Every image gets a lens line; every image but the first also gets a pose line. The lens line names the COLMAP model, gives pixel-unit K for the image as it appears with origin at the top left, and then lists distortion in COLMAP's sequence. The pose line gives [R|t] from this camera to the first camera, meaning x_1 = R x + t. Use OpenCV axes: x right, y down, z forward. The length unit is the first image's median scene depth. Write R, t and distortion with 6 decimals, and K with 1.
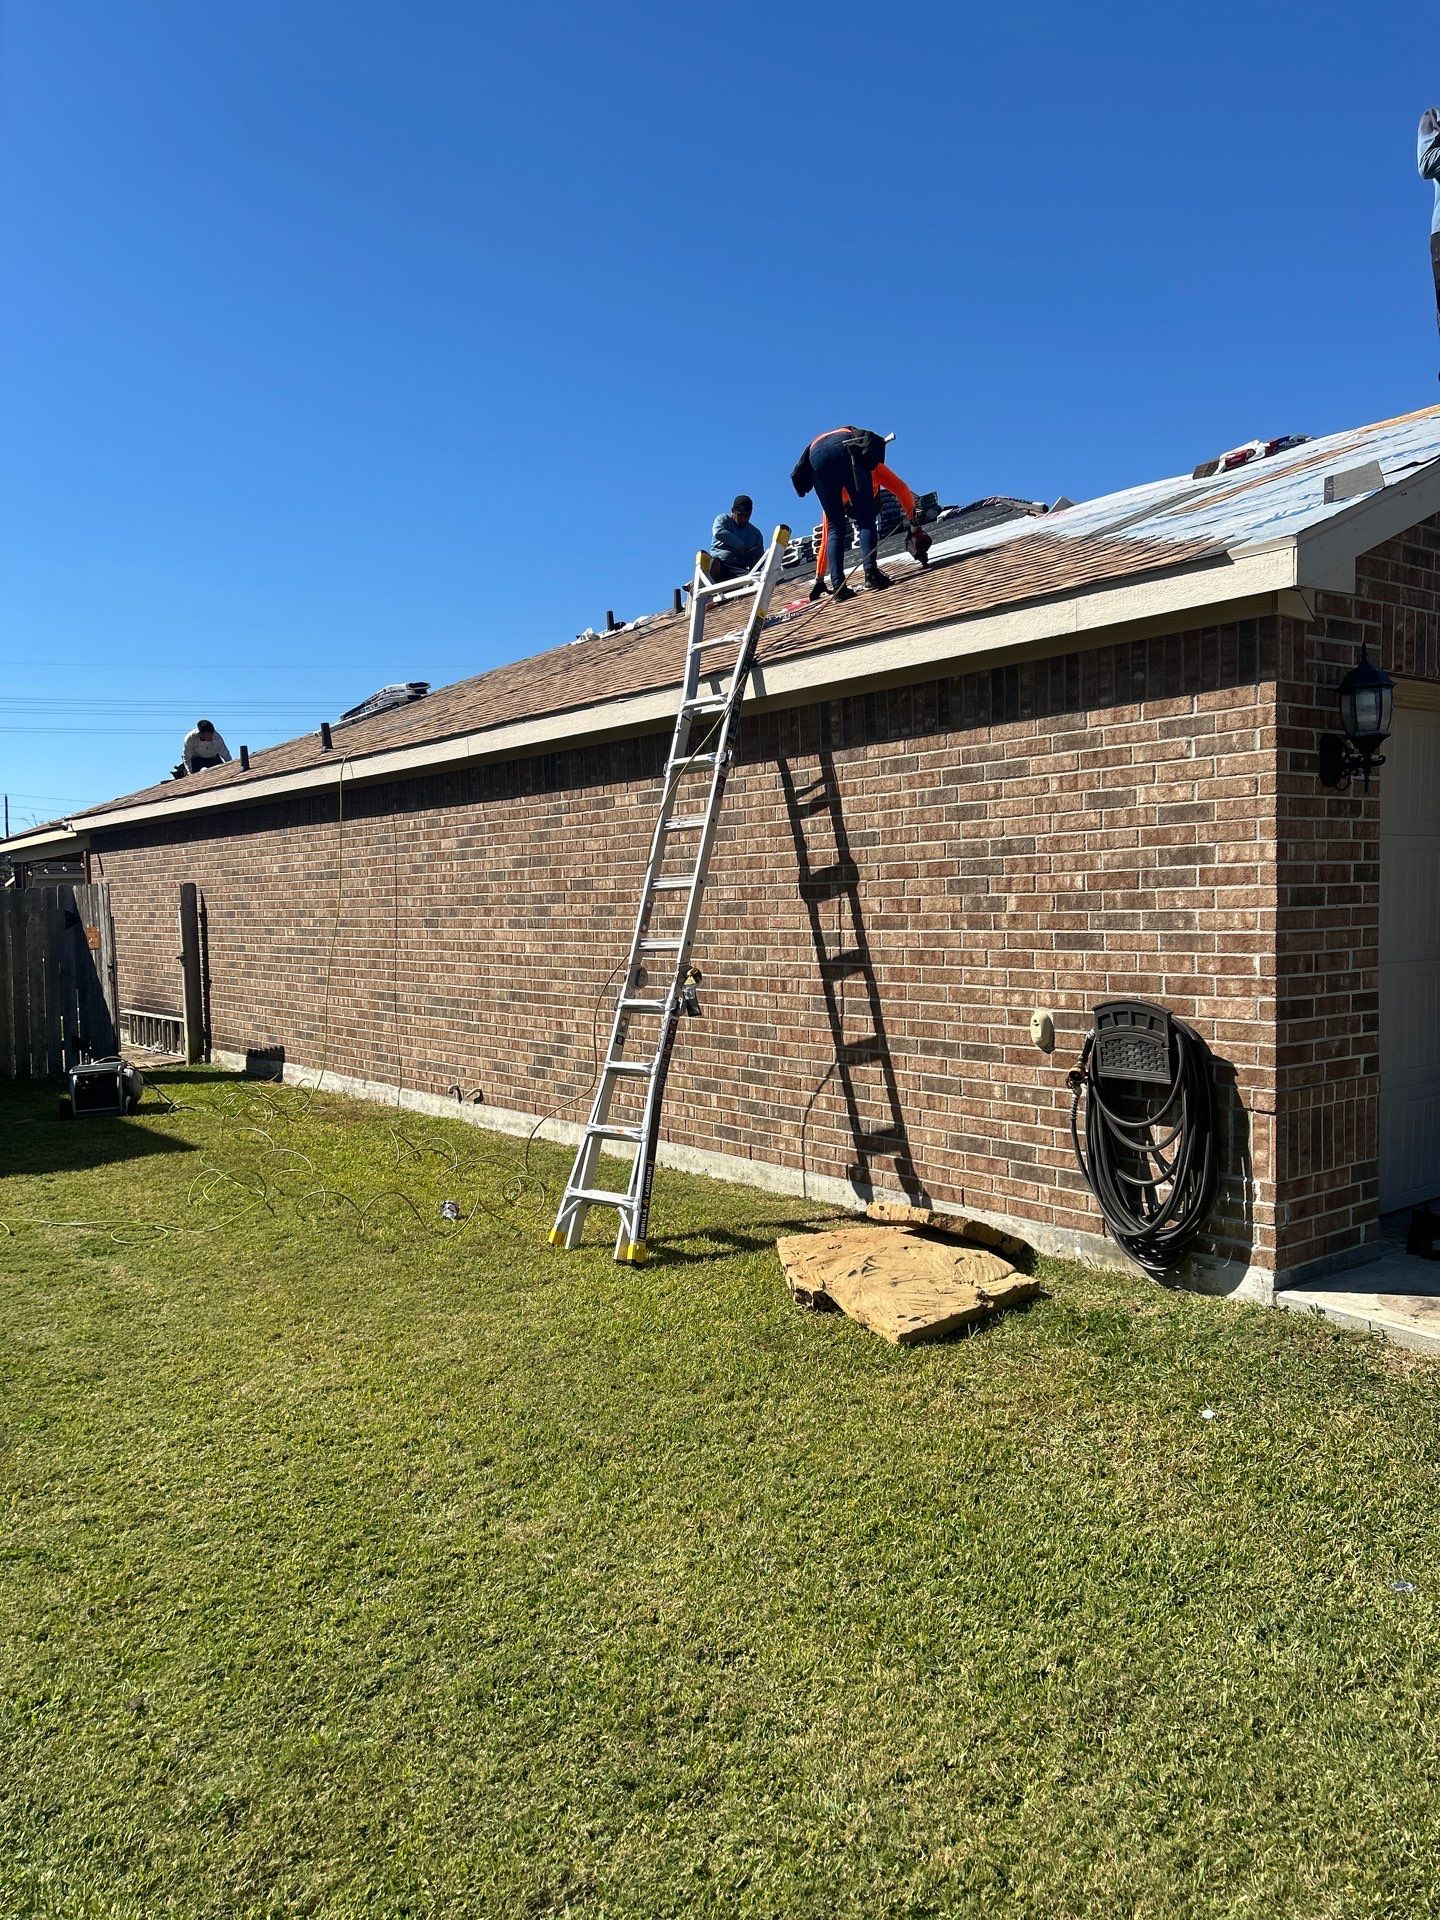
lens RADIAL K [[1390.0, 0, 691.2], [0, 1390.0, 971.6], [0, 0, 1]] dist [0.079960, -0.081006]
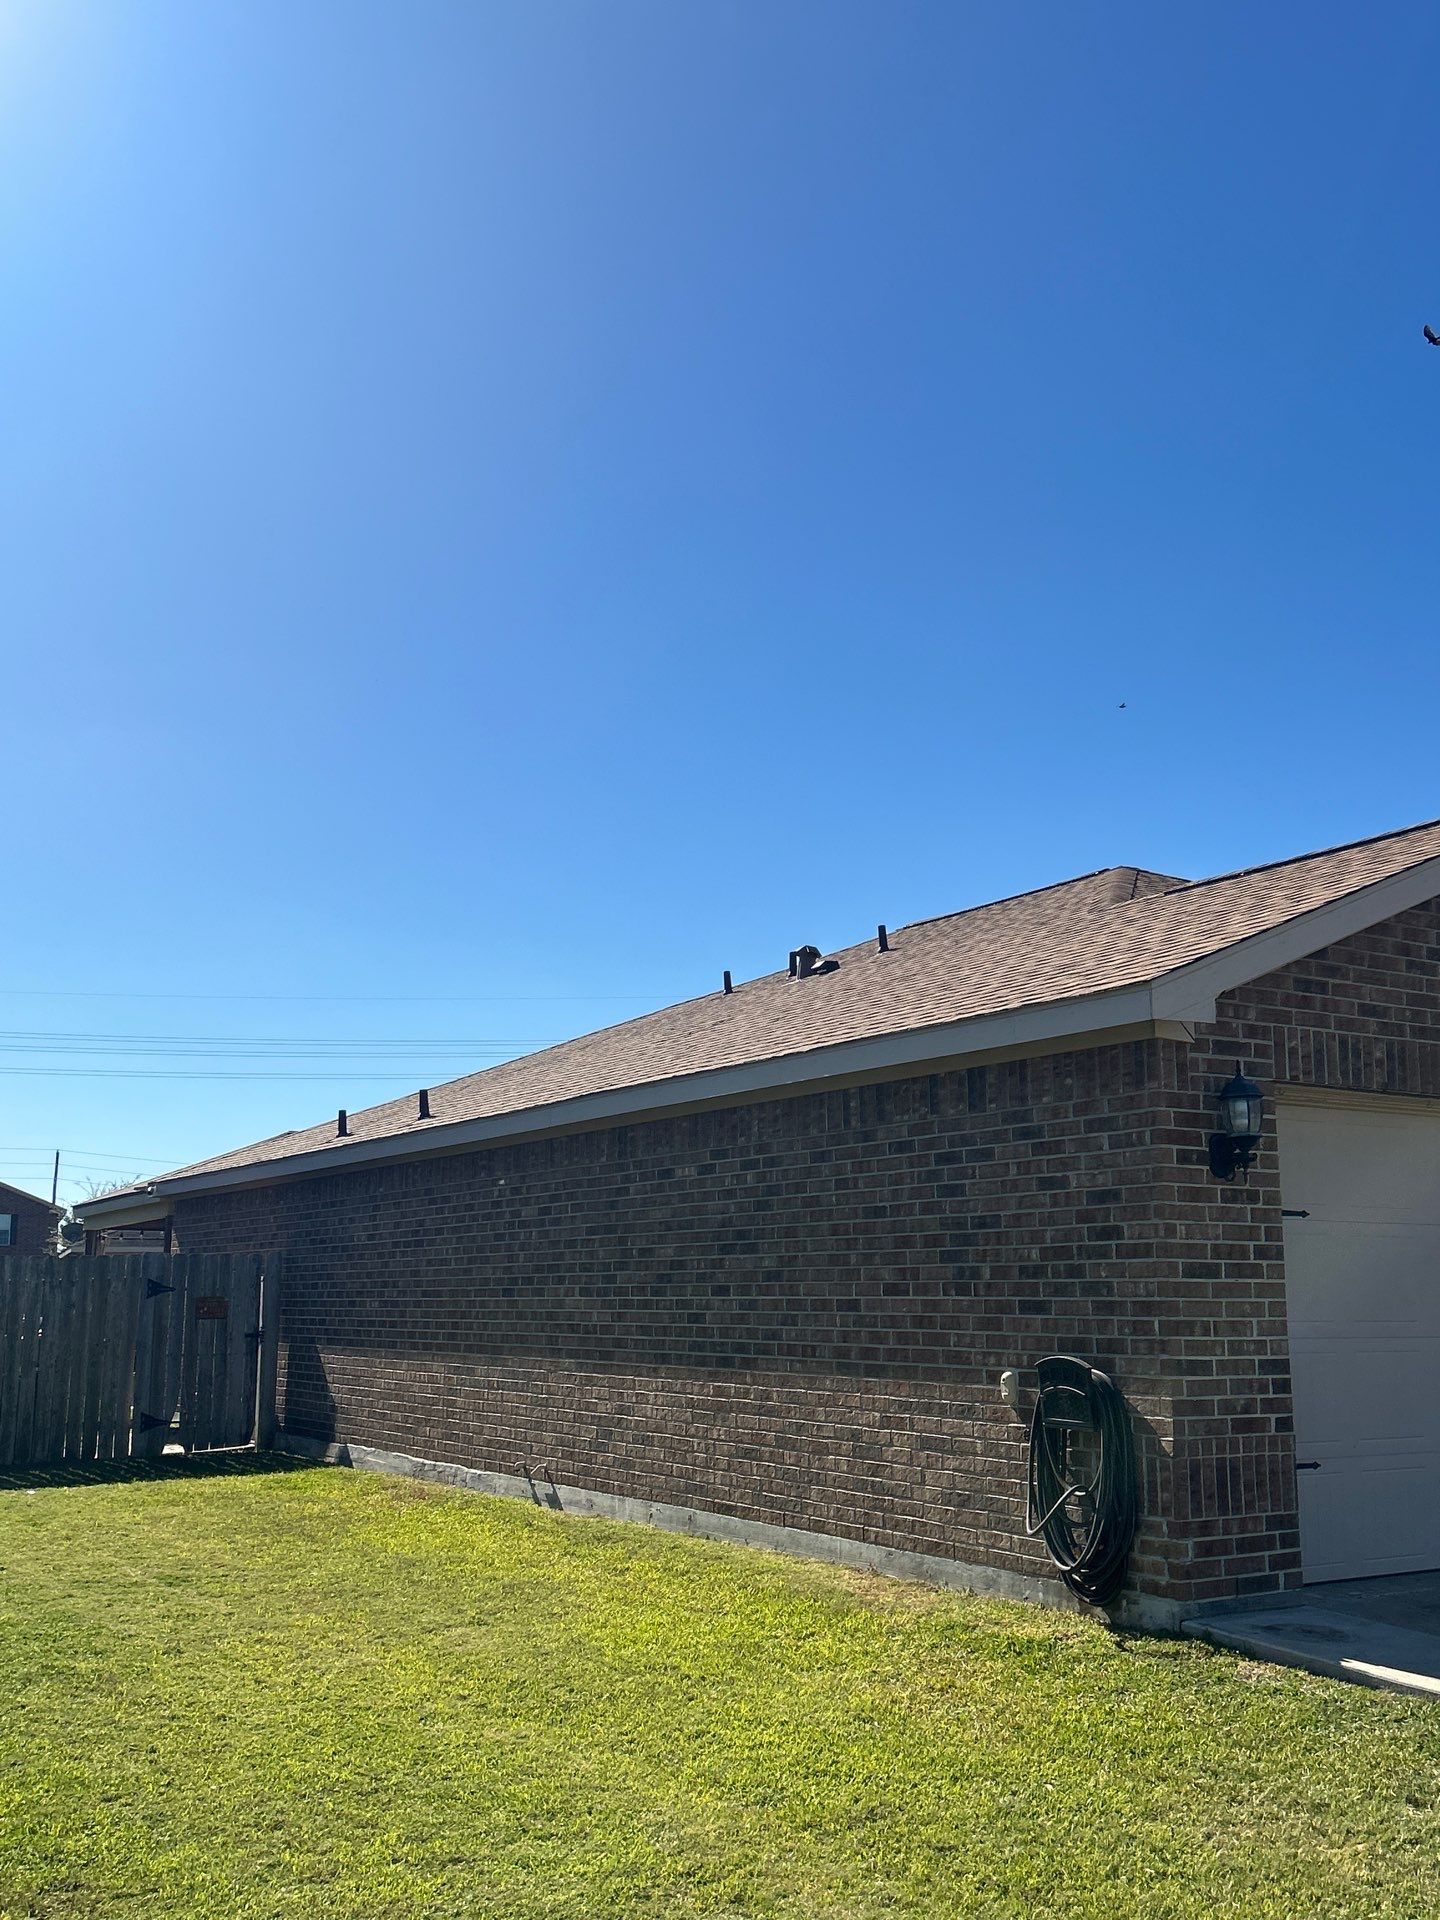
lens RADIAL K [[1849.7, 0, 721.1], [0, 1849.7, 949.4], [0, 0, 1]] dist [0.053754, 0.000000]
pose [[0.994170, 0.004294, -0.107741, 0.182512], [-0.029543, 0.971817, -0.233880, 0.055854], [0.103700, 0.235699, 0.966277, -0.551063]]
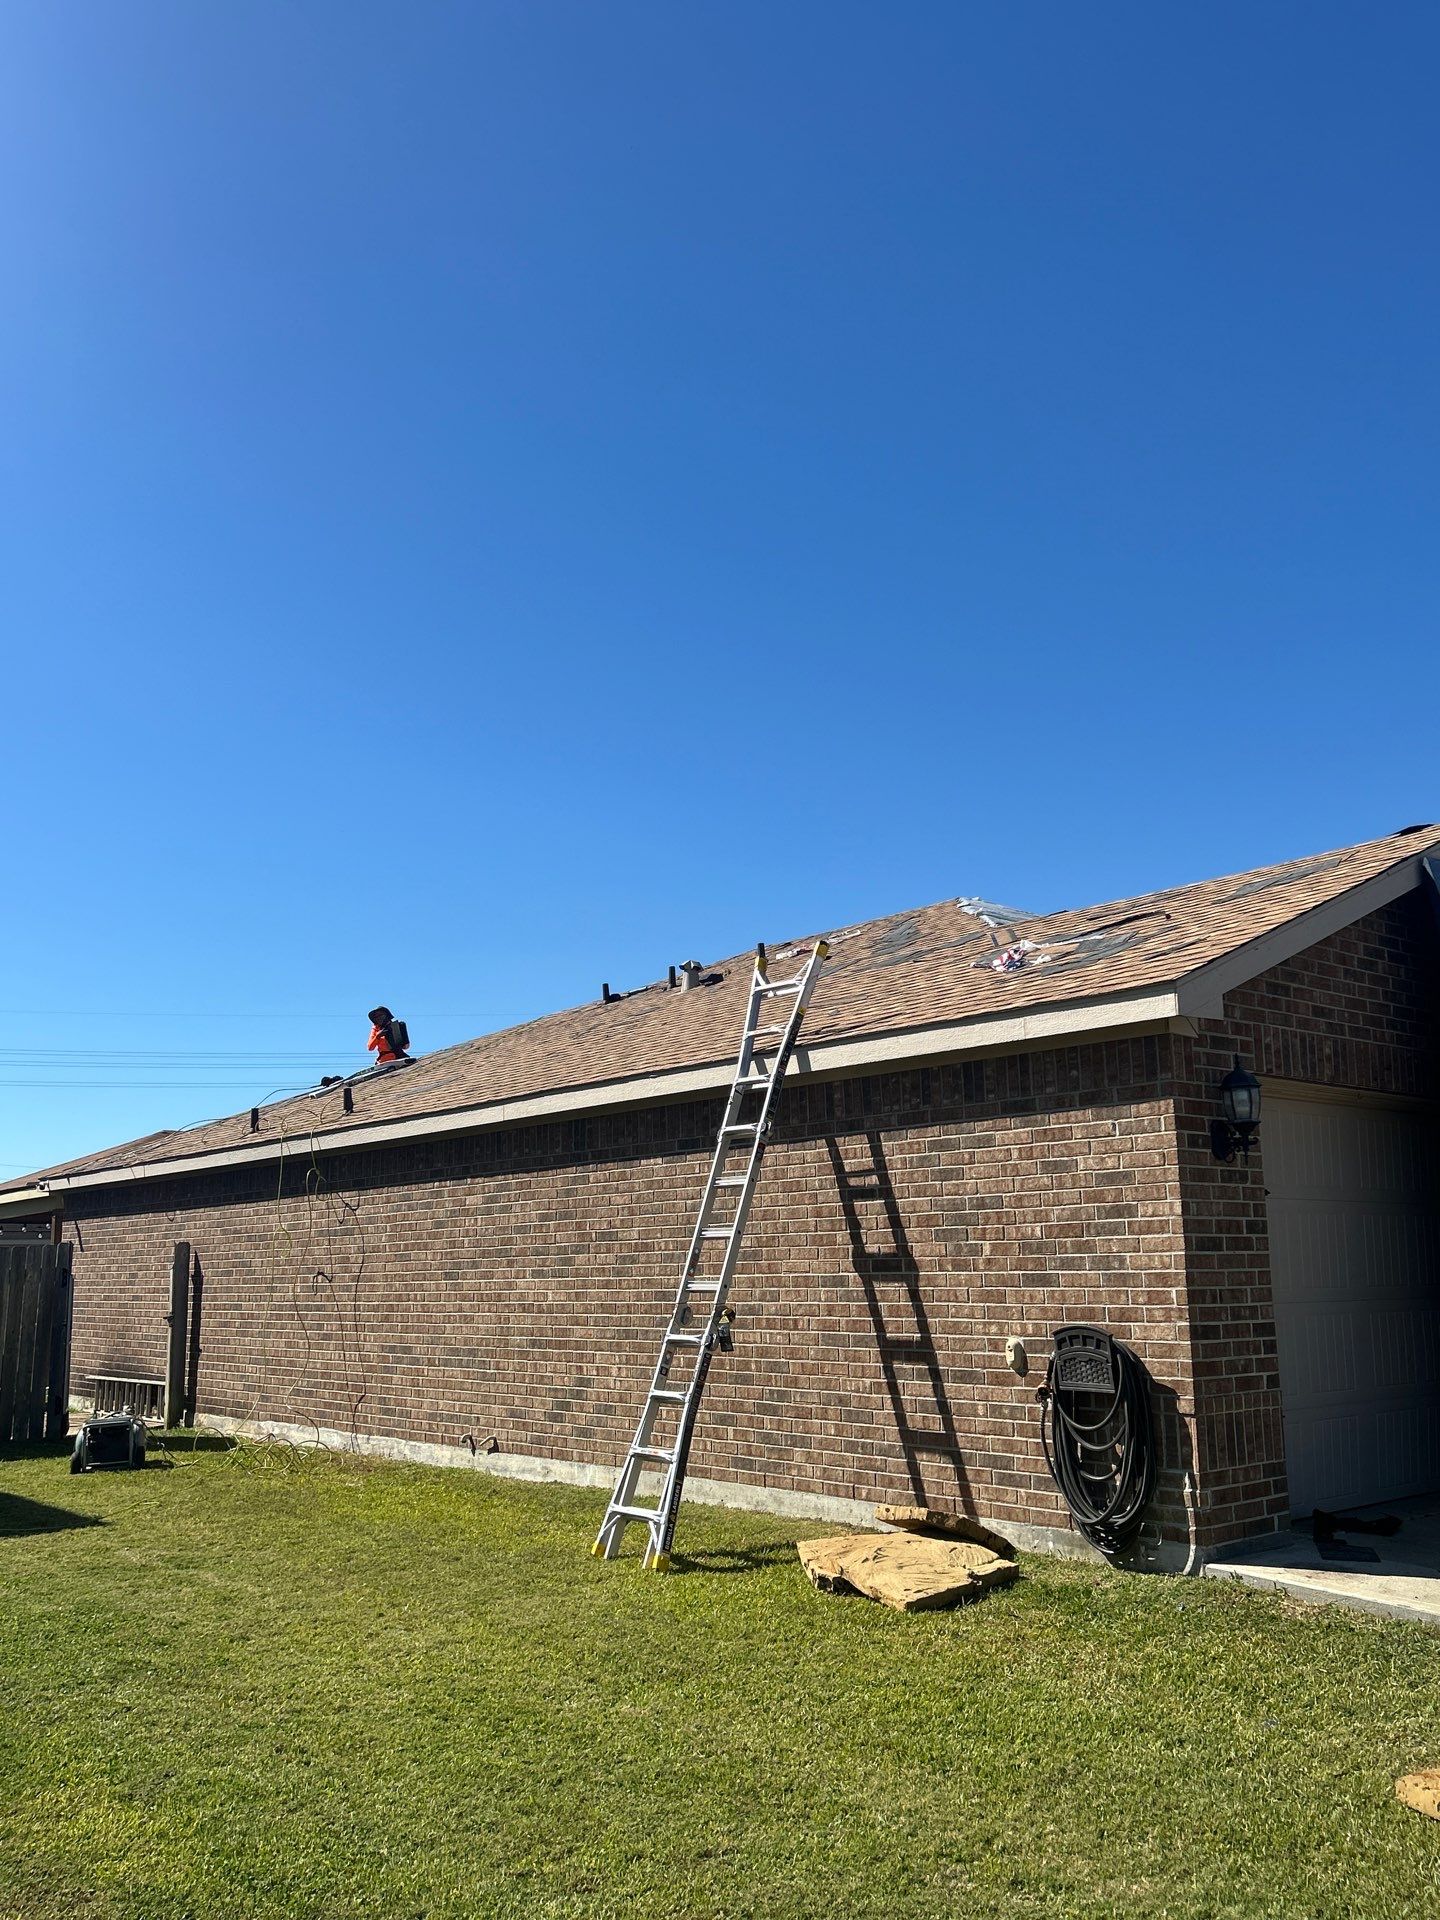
lens RADIAL K [[1583.5, 0, 723.8], [0, 1583.5, 1004.9], [0, 0, 1]] dist [0.072636, -0.032807]
pose [[0.998402, 0.016166, 0.054147, -0.083582], [-0.003842, 0.975409, -0.220369, 0.051992], [-0.056378, 0.219809, 0.973913, -0.411591]]
